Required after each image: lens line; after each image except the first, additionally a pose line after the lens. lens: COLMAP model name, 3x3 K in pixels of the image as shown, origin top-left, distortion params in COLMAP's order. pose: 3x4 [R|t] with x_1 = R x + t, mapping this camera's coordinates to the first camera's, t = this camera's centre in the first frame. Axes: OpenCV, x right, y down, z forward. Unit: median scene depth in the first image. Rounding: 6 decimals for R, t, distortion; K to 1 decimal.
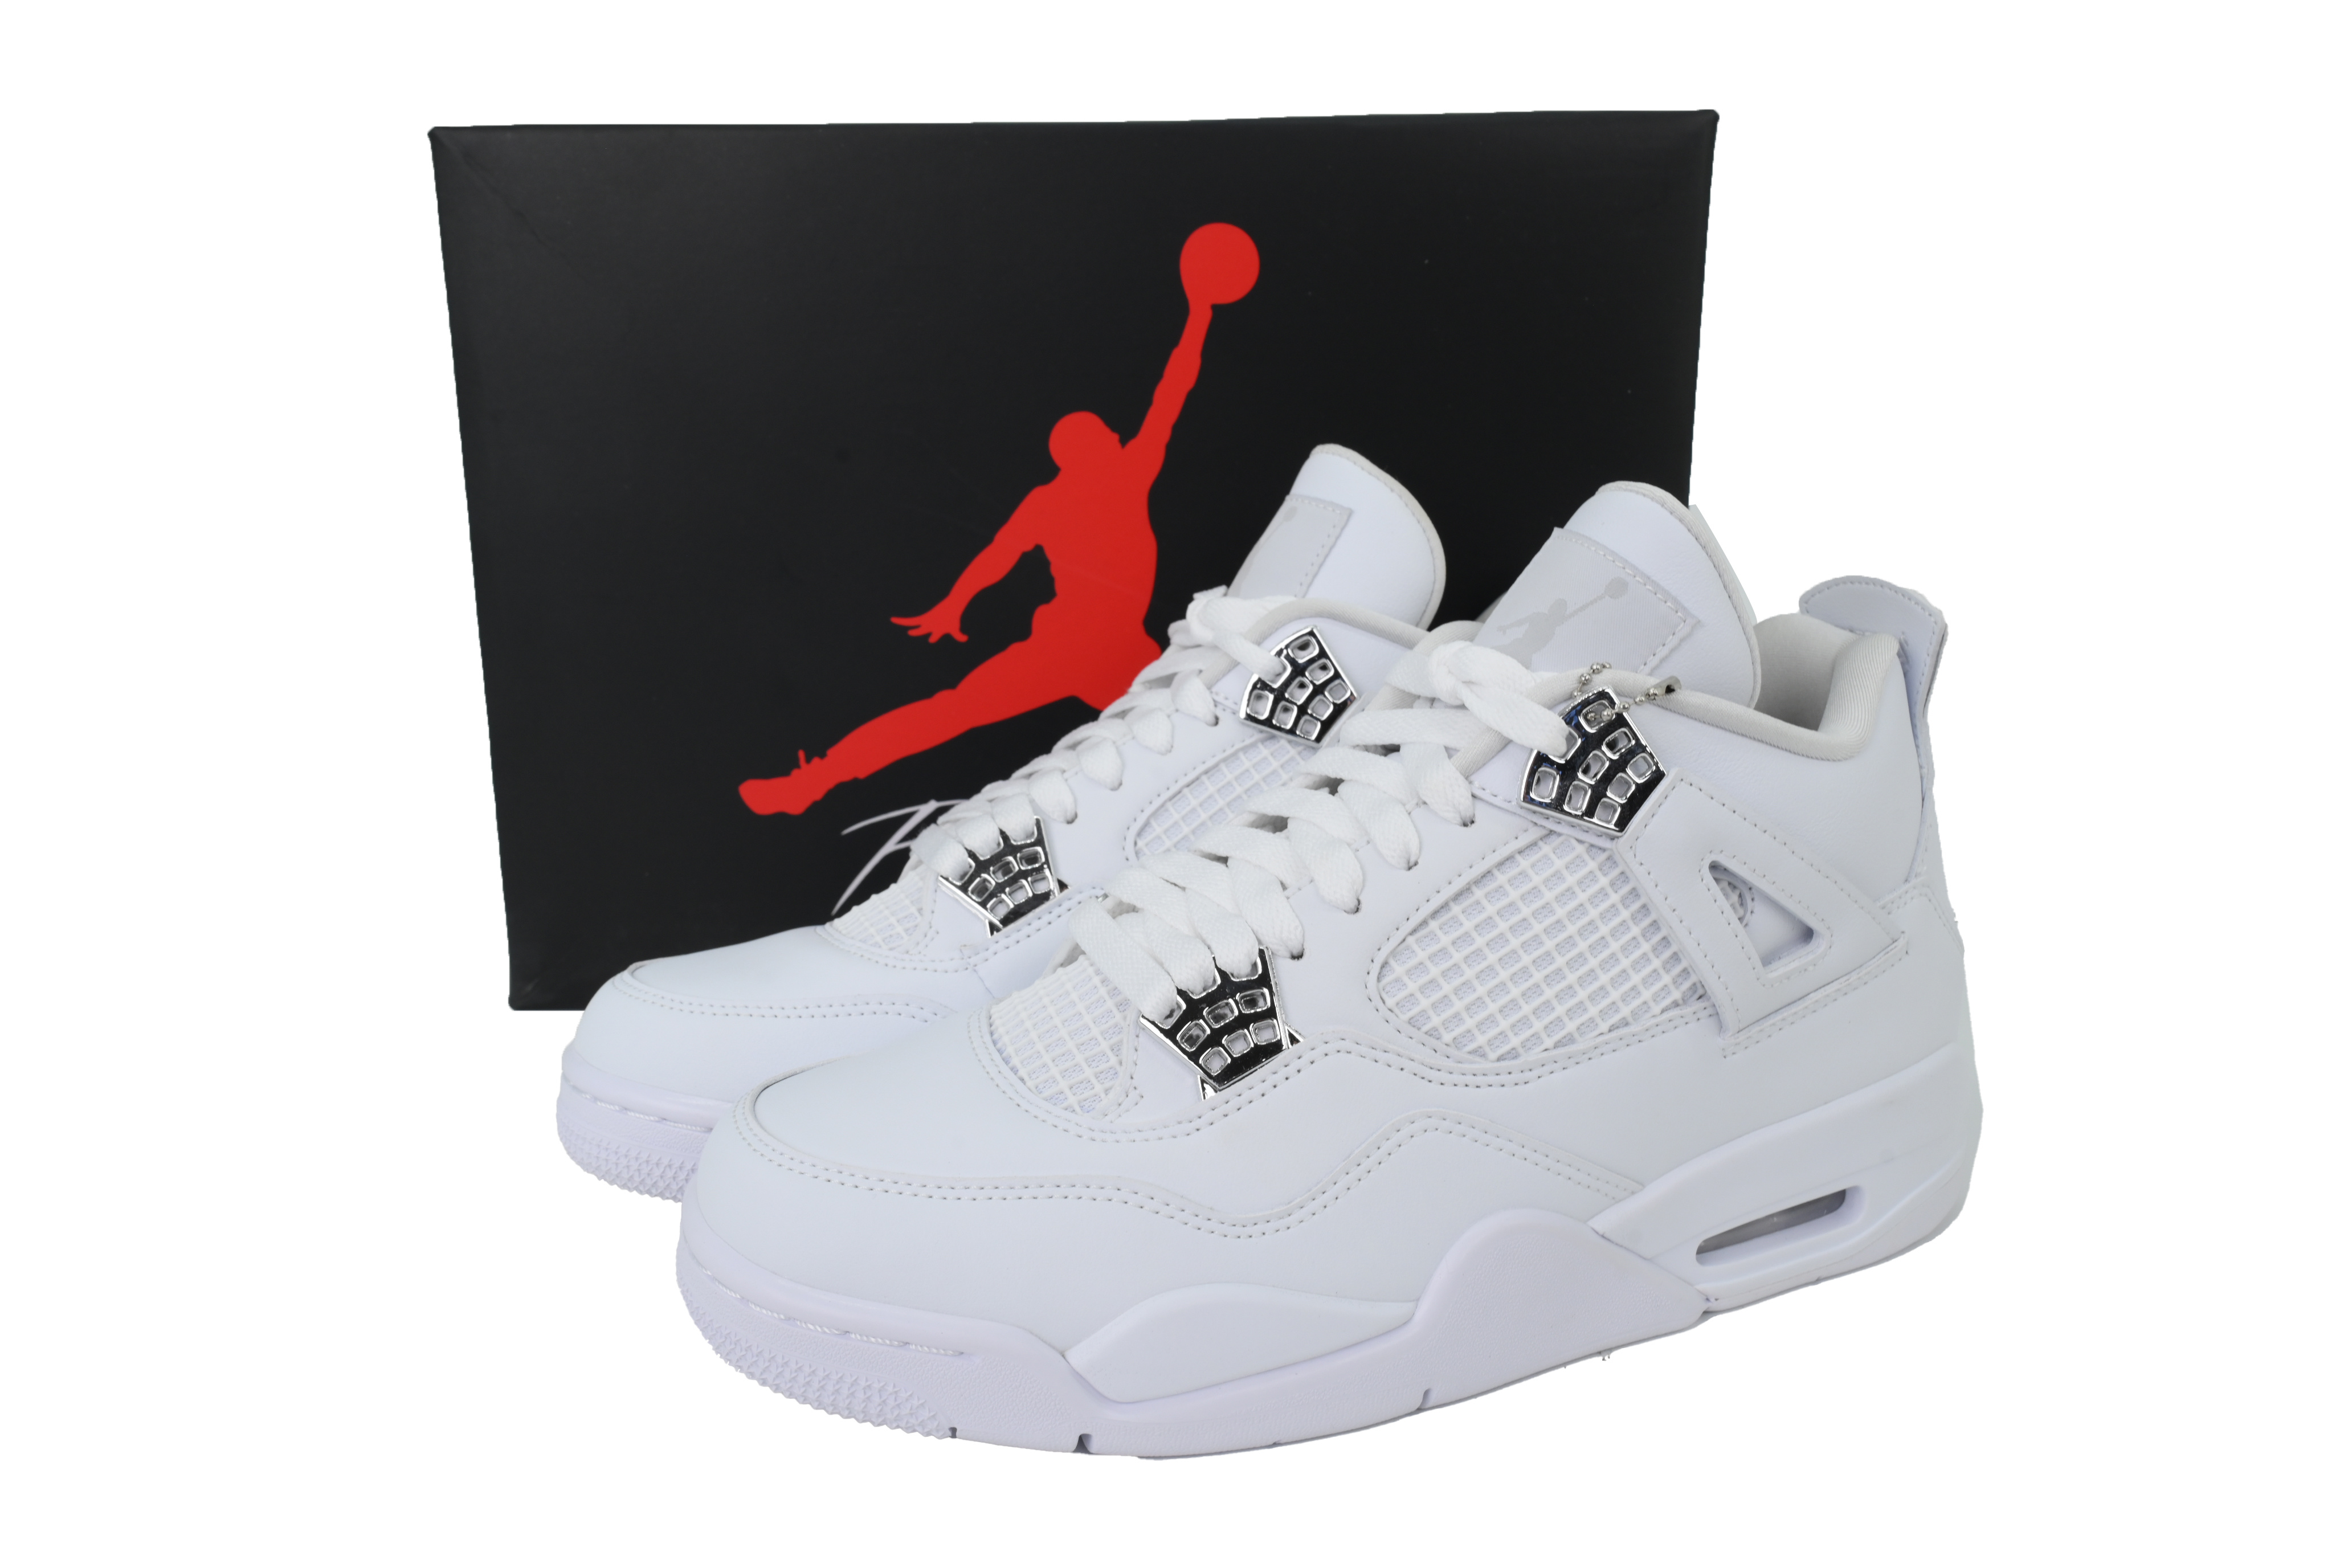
lens RADIAL K [[1838.7, 0, 1171.4], [0, 1838.7, 797.4], [0, 0, 1]] dist [0.012270, 0.000973]
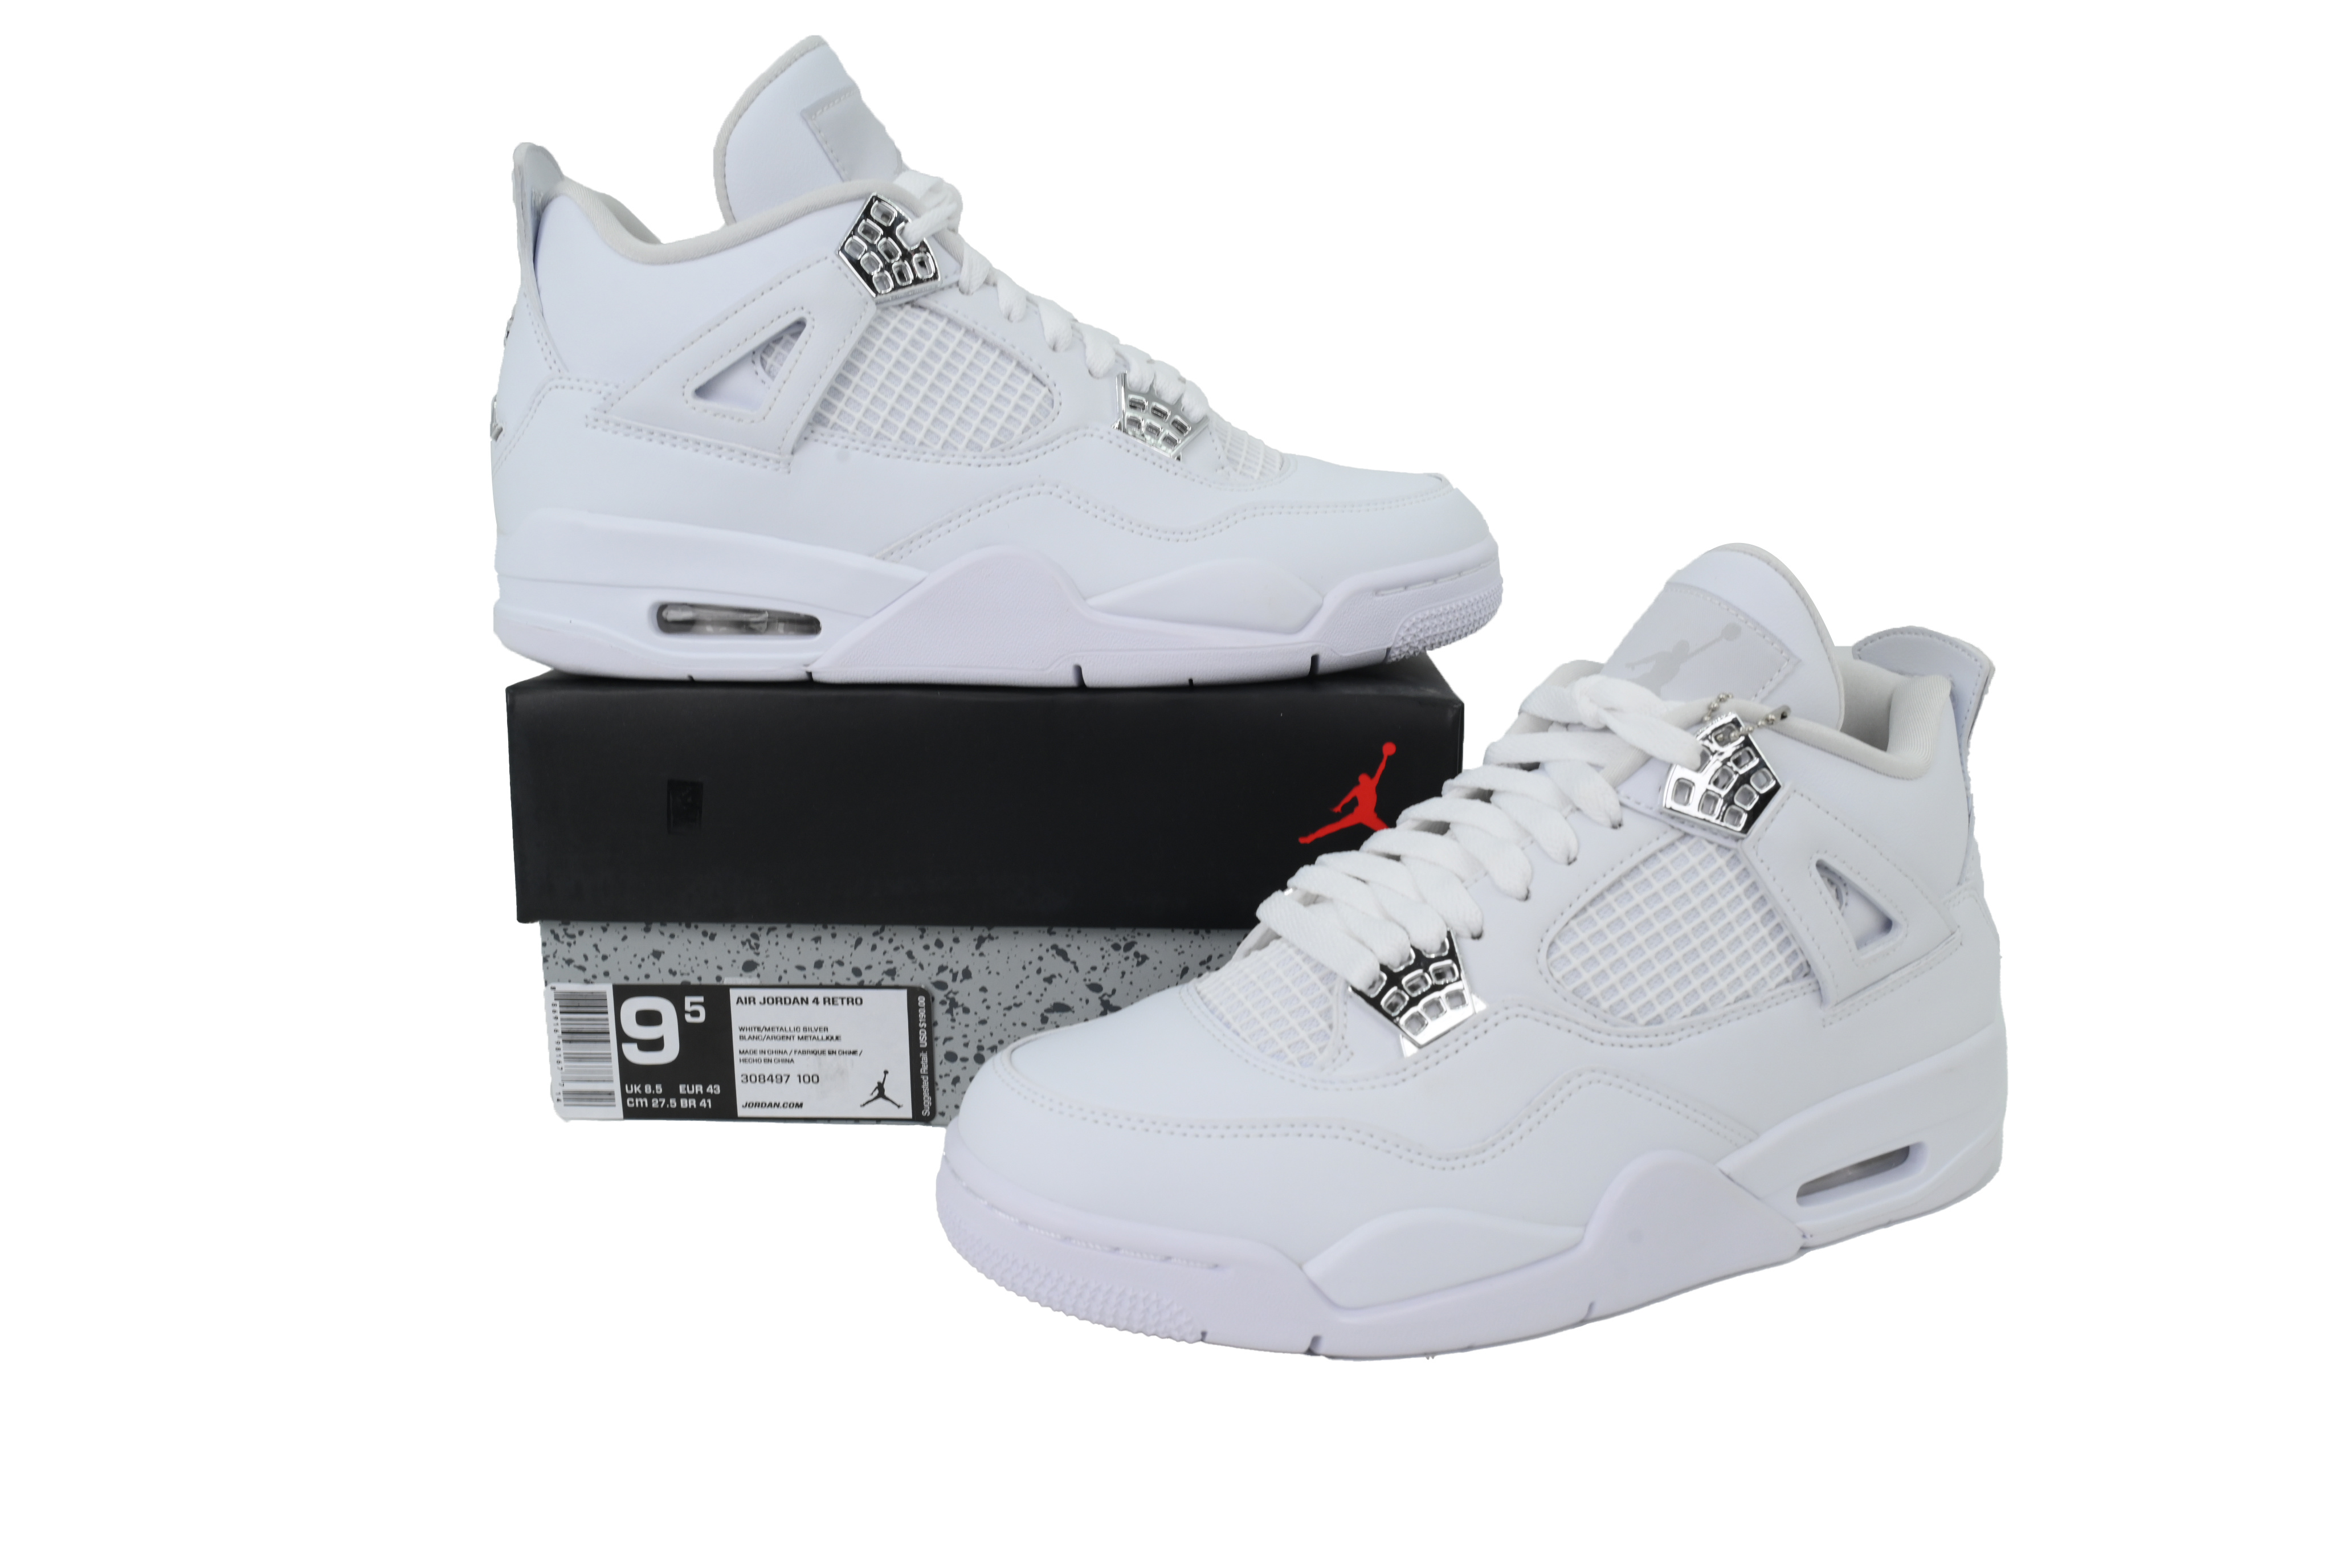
lens RADIAL K [[1838.7, 0, 1185.2], [0, 1838.7, 781.6], [0, 0, 1]] dist [0.012270, 0.000973]
pose [[0.997886, 0.012343, 0.063804, -0.193688], [-0.009831, 0.999170, -0.039538, 0.035083], [-0.064239, 0.038827, 0.997179, -0.169179]]
